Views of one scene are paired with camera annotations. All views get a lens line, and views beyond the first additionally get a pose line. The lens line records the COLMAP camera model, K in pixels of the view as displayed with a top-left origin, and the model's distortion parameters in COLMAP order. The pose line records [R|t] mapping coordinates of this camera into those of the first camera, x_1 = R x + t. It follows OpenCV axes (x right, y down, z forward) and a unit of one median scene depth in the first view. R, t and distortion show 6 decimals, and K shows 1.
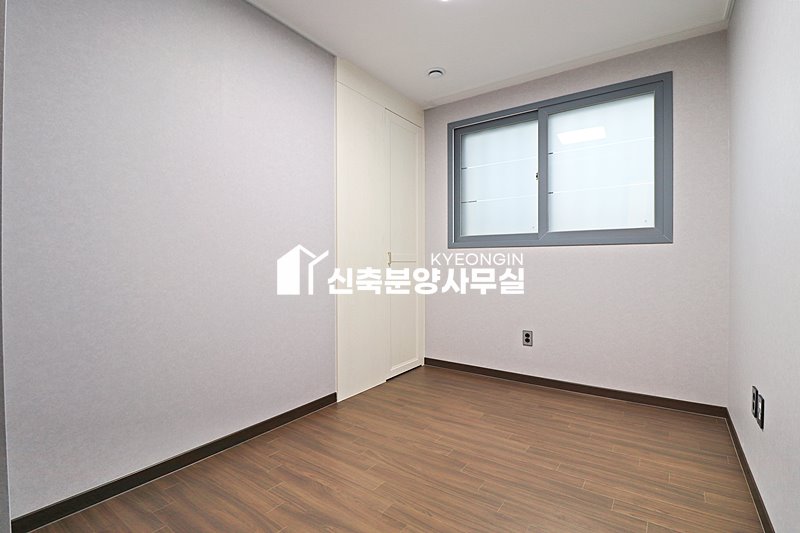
lens RADIAL K [[376.6, 0, 396.4], [0, 376.6, 266.4], [0, 0, 1]] dist [-0.000871, -0.011421]
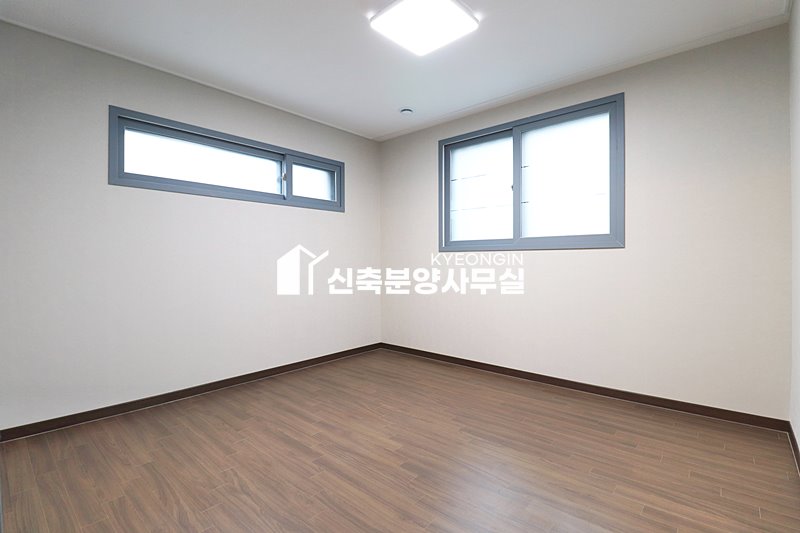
lens RADIAL K [[376.6, 0, 405.2], [0, 376.6, 264.4], [0, 0, 1]] dist [-0.000871, -0.011421]
pose [[0.995144, 0.003018, -0.098387, 0.169678], [-0.003984, 0.999946, -0.009630, -0.001241], [0.098352, 0.009976, 0.995102, -0.131889]]
